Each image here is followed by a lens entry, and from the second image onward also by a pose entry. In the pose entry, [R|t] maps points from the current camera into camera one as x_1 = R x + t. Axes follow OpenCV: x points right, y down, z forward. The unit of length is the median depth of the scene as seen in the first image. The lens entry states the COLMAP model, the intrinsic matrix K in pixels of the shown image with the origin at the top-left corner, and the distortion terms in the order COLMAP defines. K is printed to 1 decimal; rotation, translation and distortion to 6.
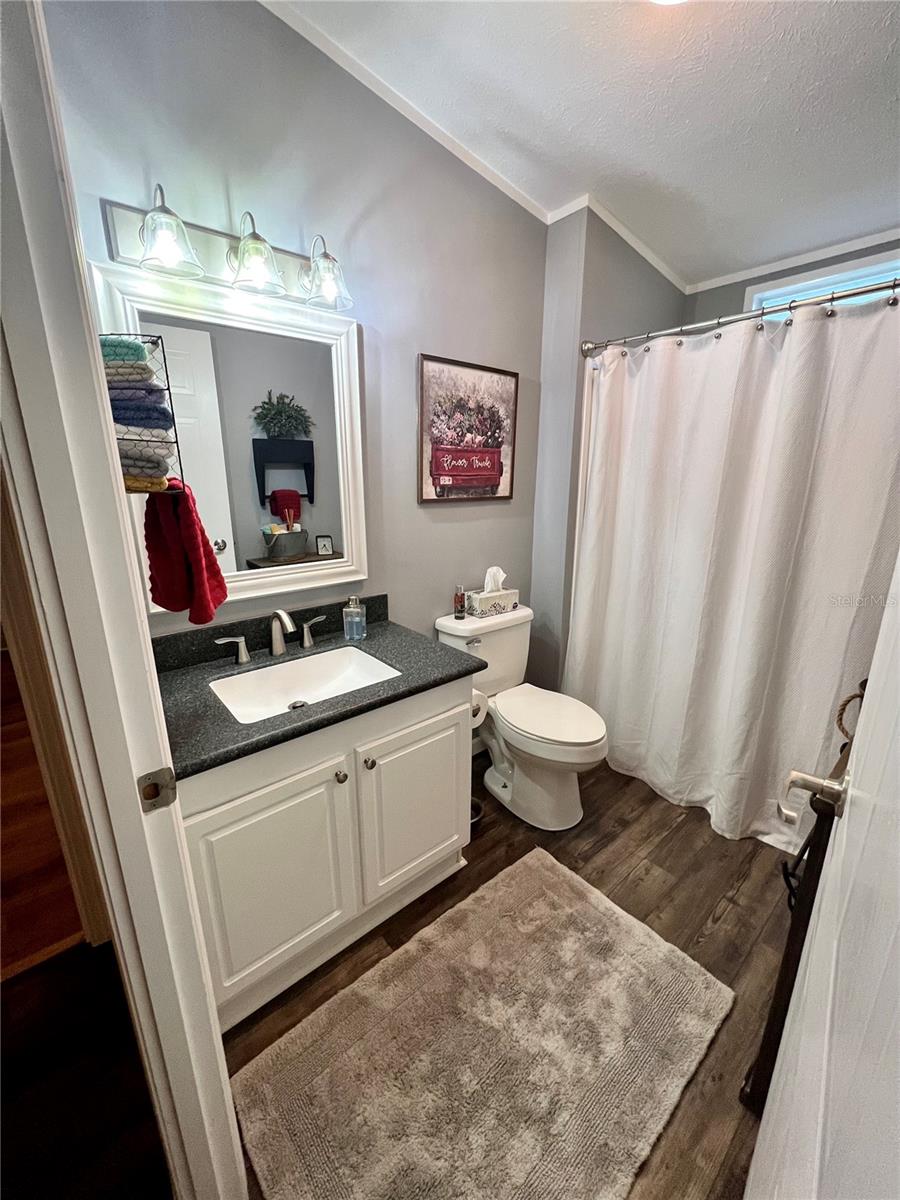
lens RADIAL K [[477.5, 0, 451.7], [0, 477.5, 602.3], [0, 0, 1]] dist [-0.002149, 0.000702]
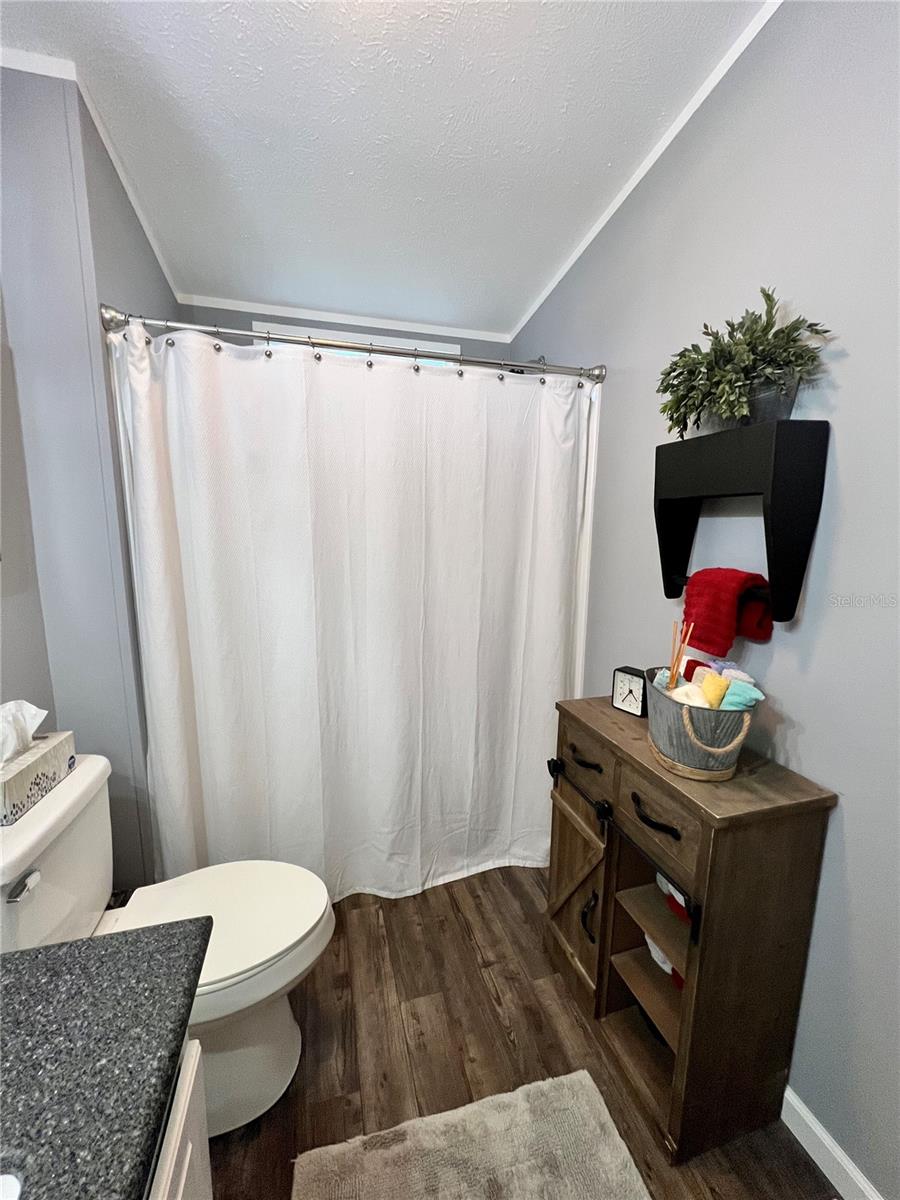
lens RADIAL K [[477.5, 0, 449.3], [0, 477.5, 598.6], [0, 0, 1]] dist [-0.002149, 0.000702]
pose [[0.413602, -0.134302, 0.900498, -0.159770], [0.227462, 0.972939, 0.040632, -0.107008], [-0.881586, 0.188024, 0.432958, 0.445936]]
